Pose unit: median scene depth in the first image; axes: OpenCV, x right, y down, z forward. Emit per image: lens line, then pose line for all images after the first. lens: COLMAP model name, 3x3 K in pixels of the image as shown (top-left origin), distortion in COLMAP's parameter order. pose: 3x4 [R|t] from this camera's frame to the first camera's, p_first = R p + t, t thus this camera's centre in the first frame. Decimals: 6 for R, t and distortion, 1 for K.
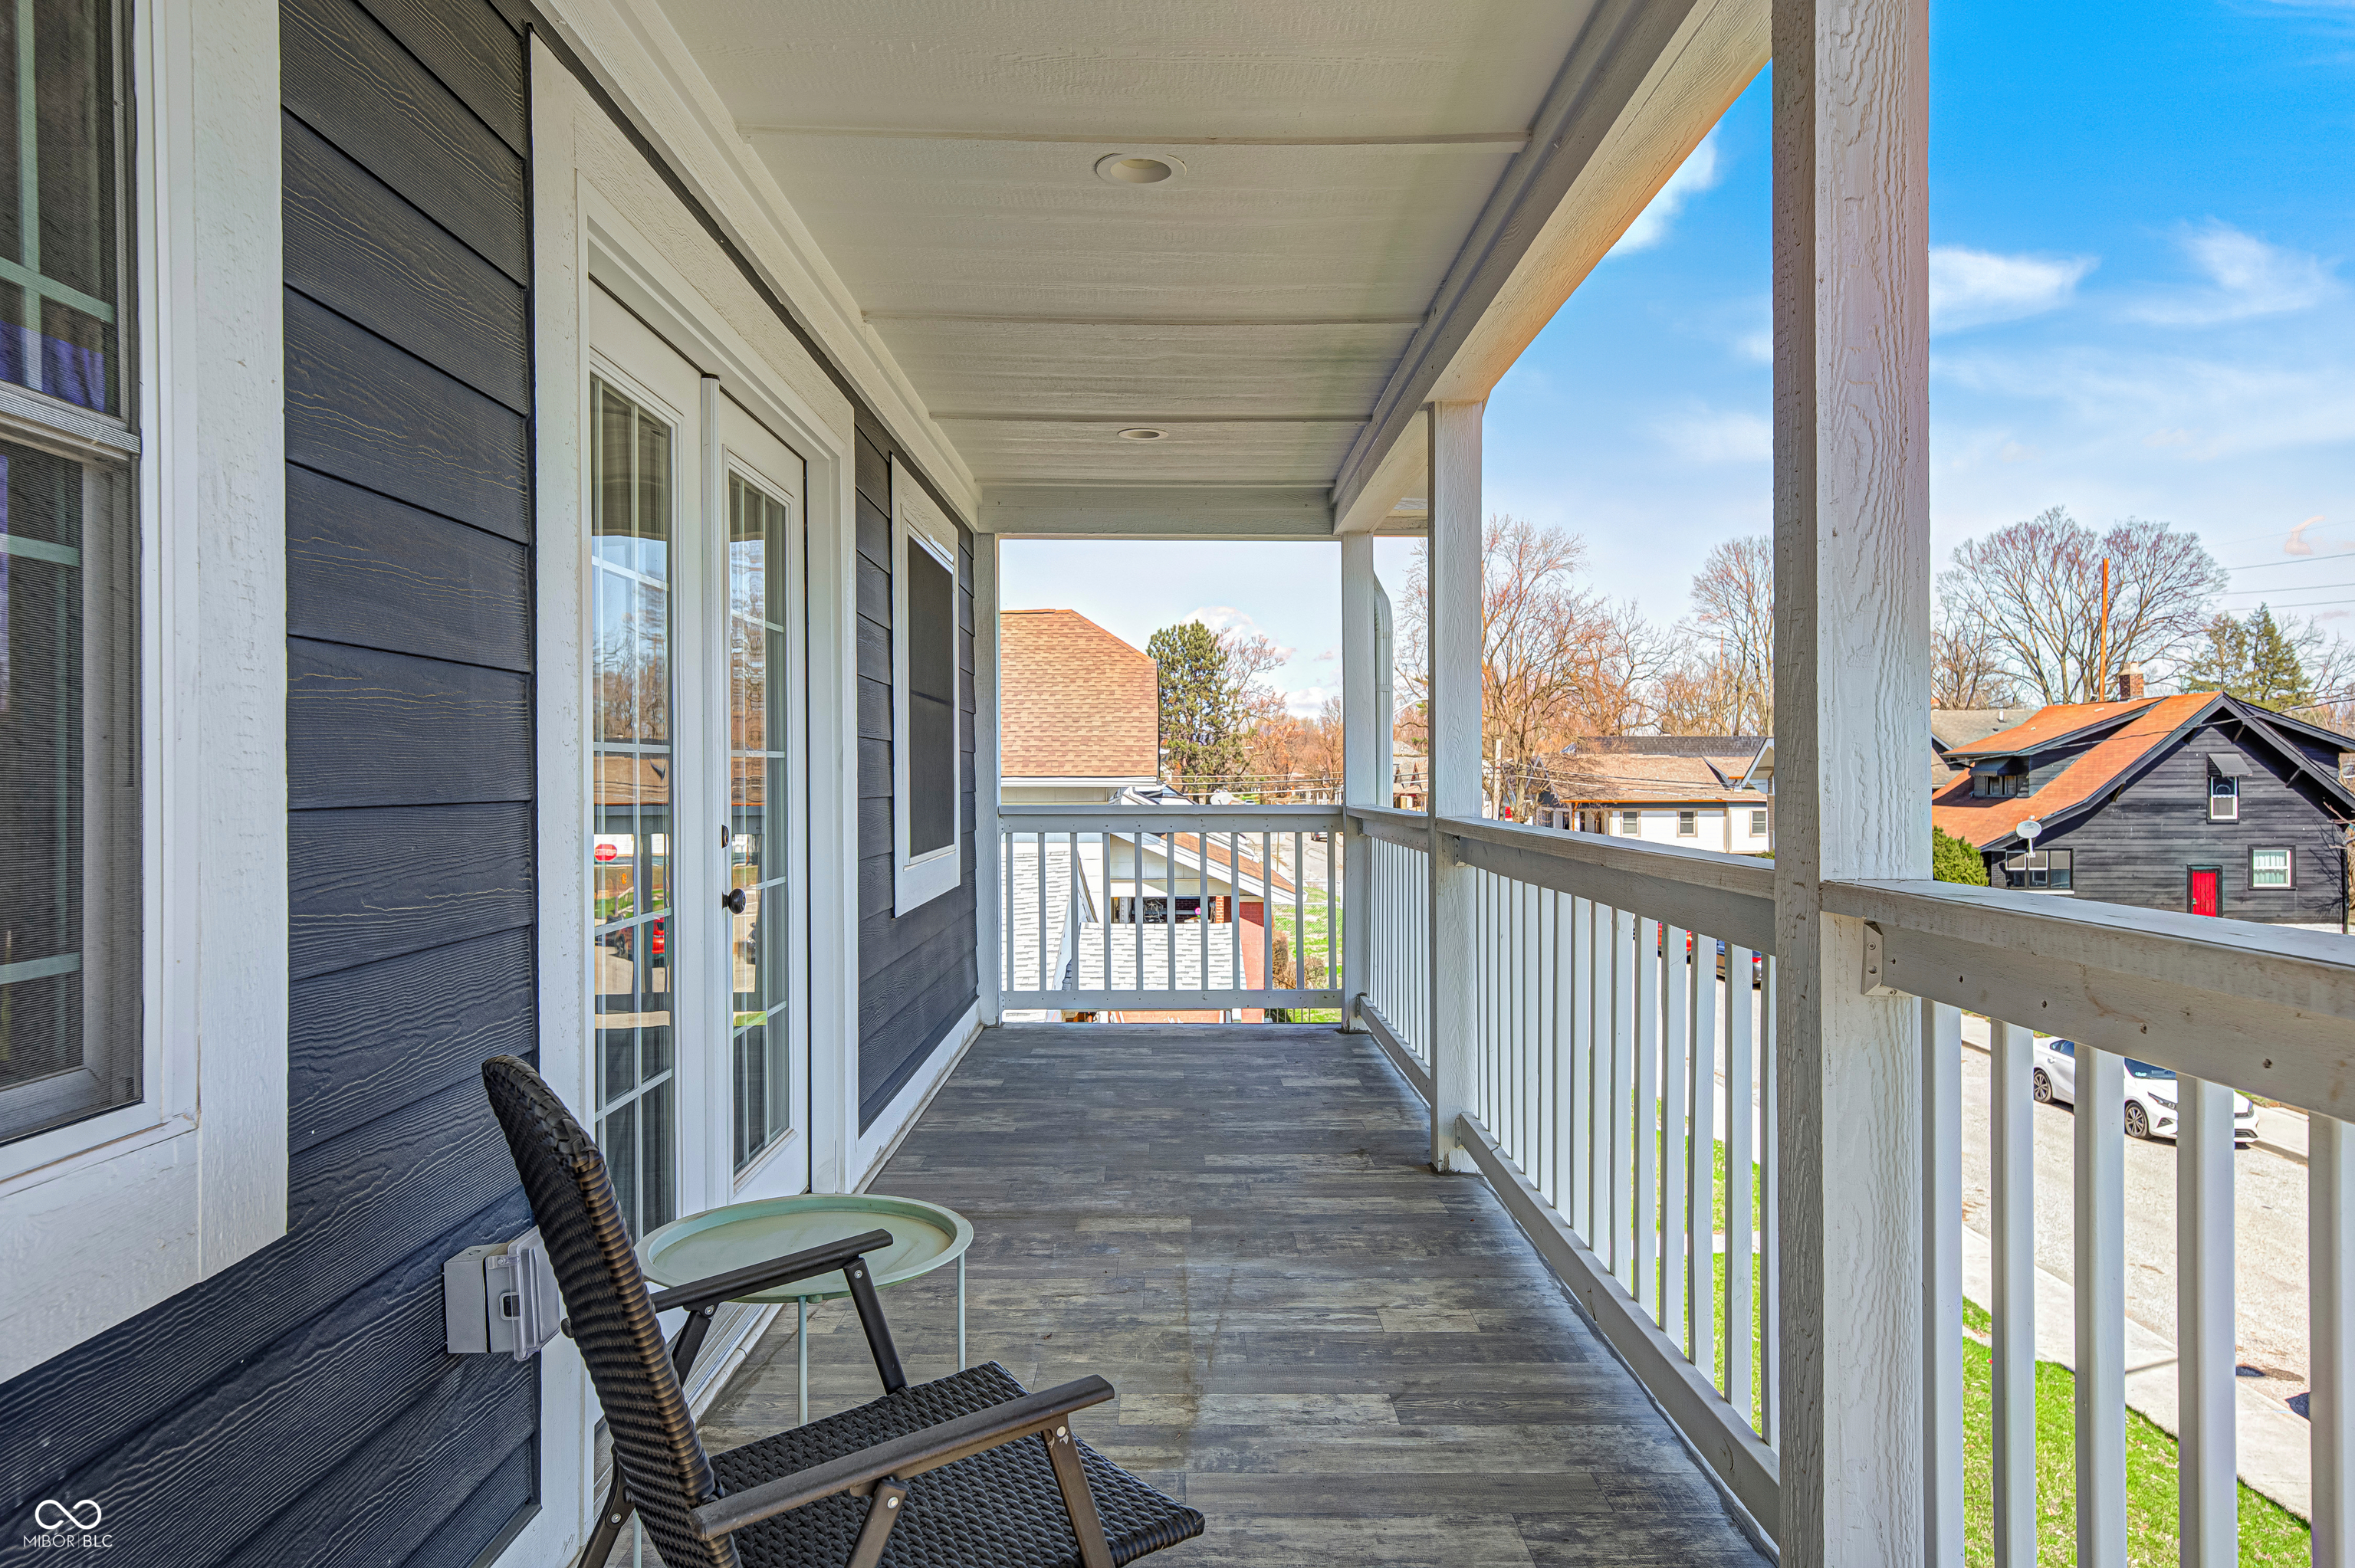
lens RADIAL K [[1543.1, 0, 1177.5], [0, 1543.1, 784.0], [0, 0, 1]] dist [0.029165, 0.000249]
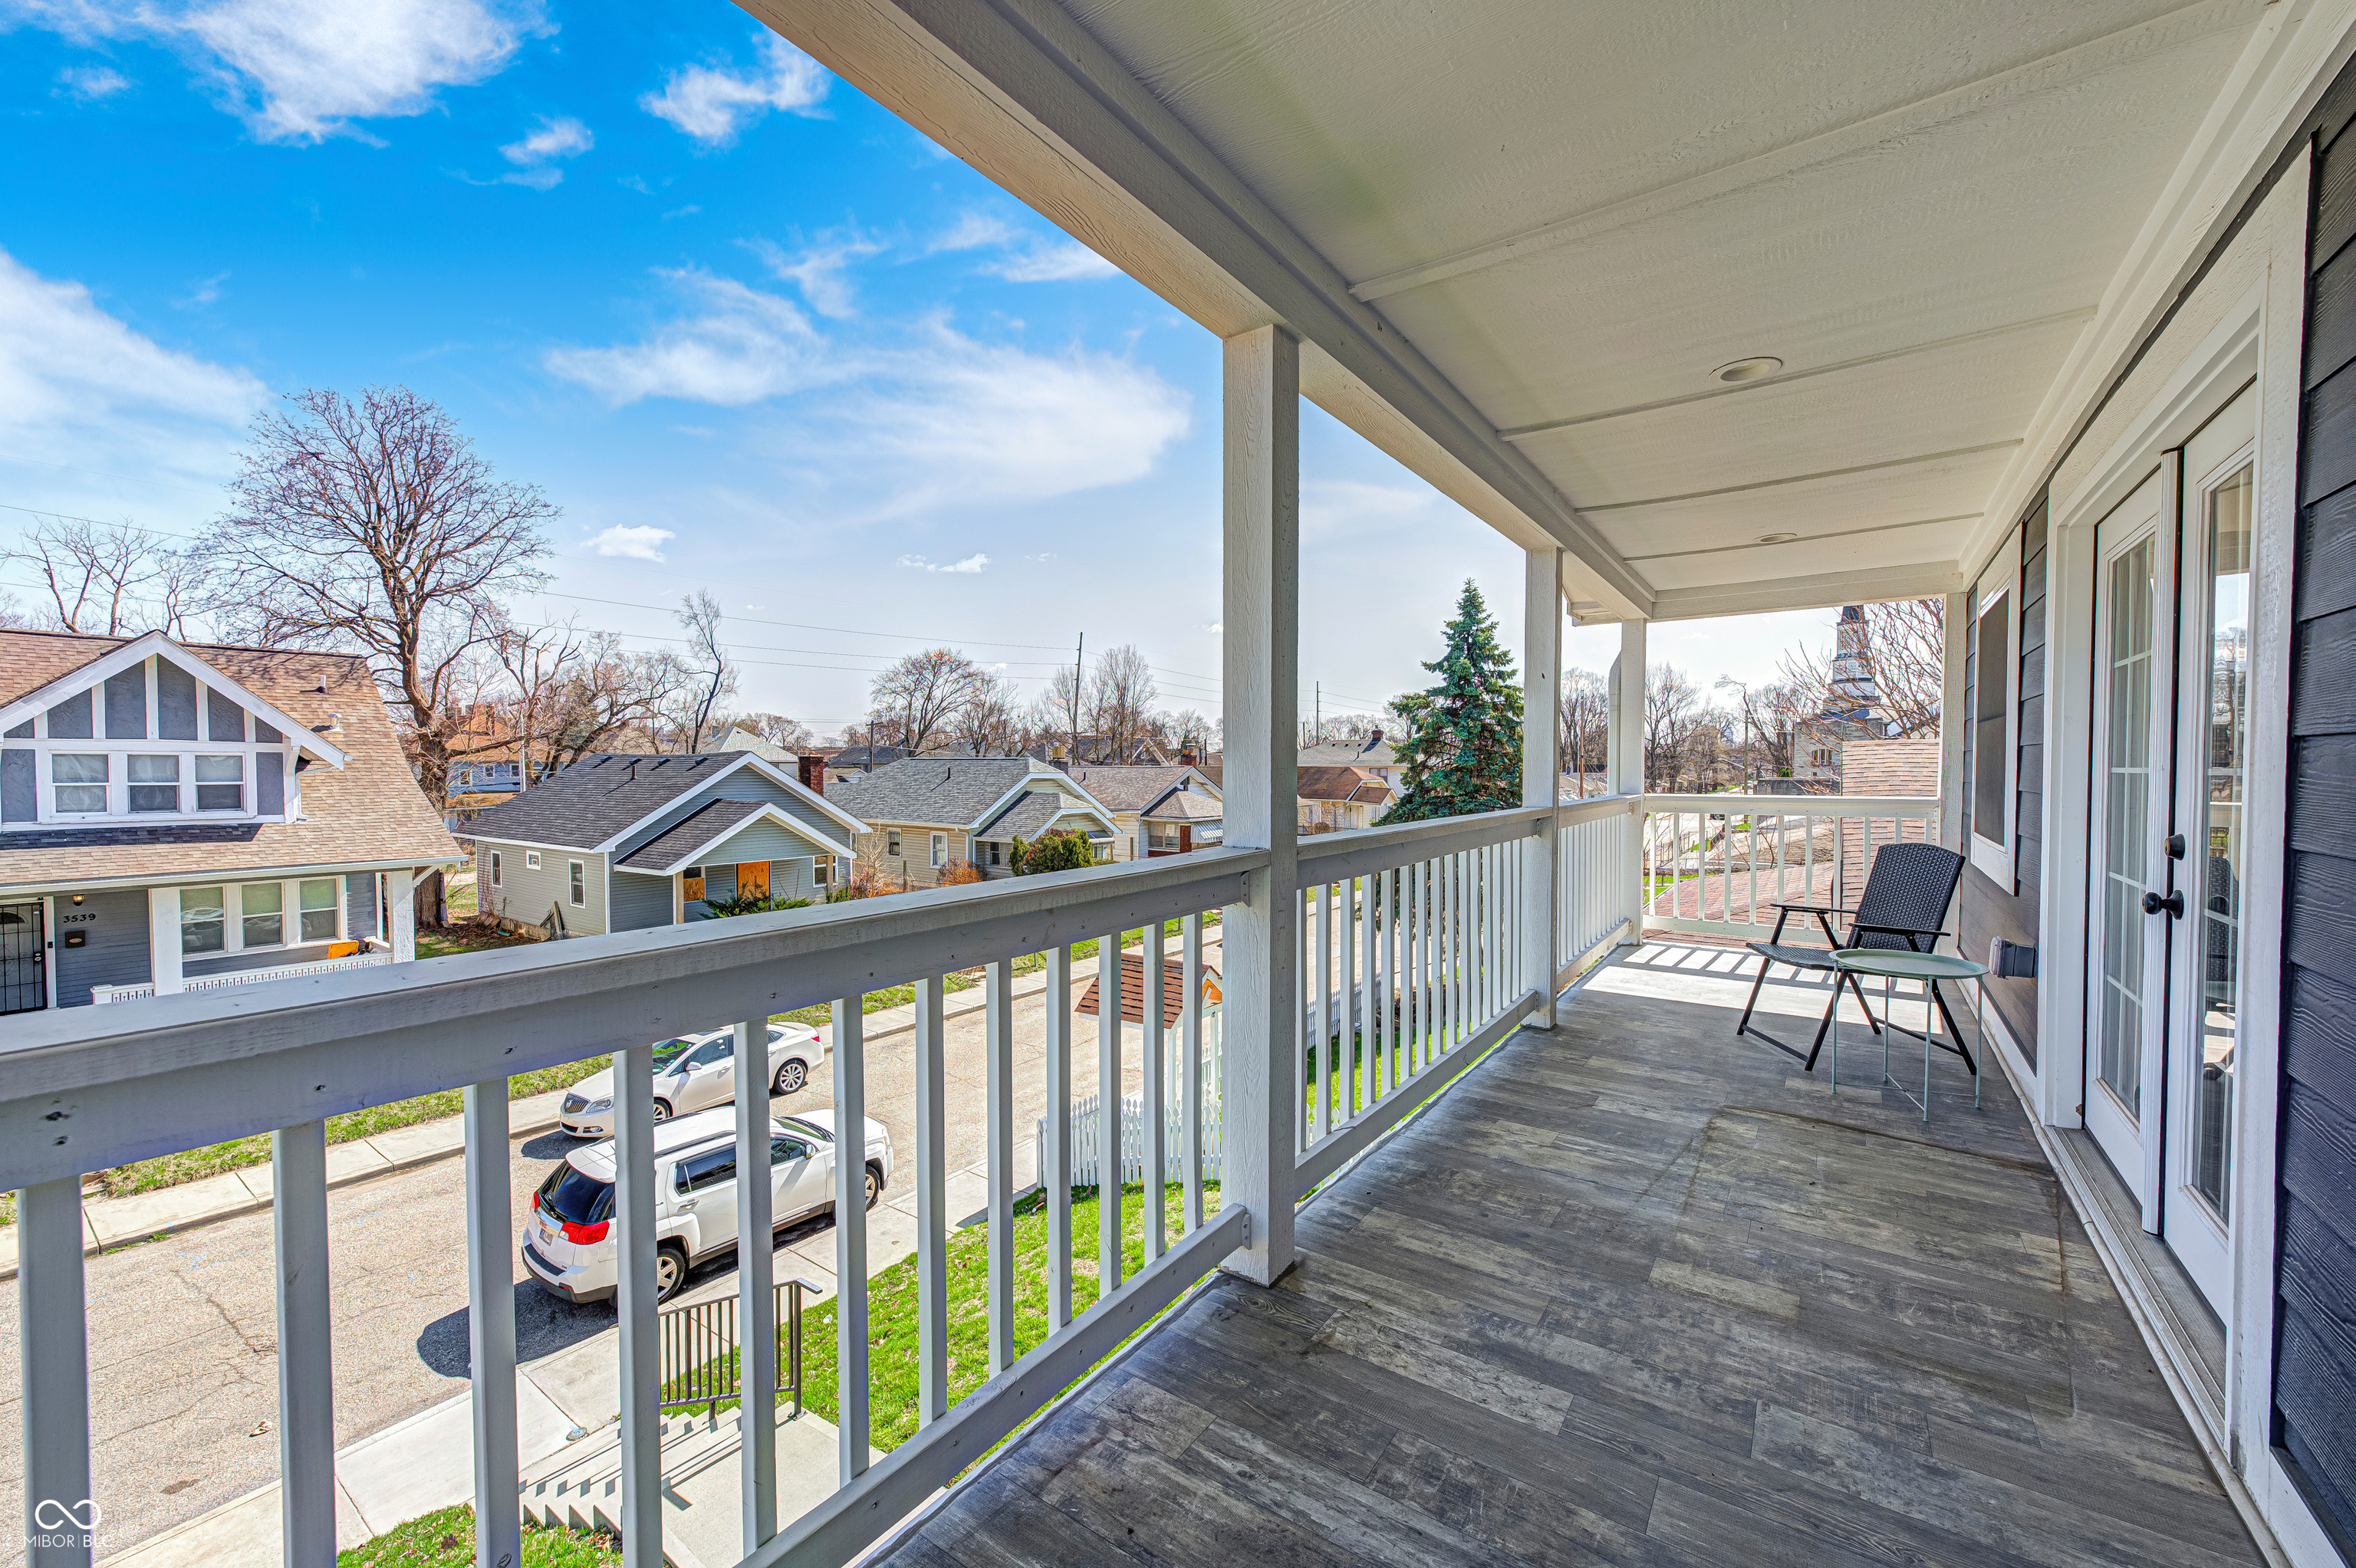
lens RADIAL K [[935.8, 0, 1182.8], [0, 935.8, 793.4], [0, 0, 1]] dist [0.000232, -0.000013]
pose [[-0.815976, -0.010240, 0.577995, -0.116679], [0.010845, 0.999396, 0.033016, -0.037474], [-0.577983, 0.033209, -0.815372, 2.238386]]
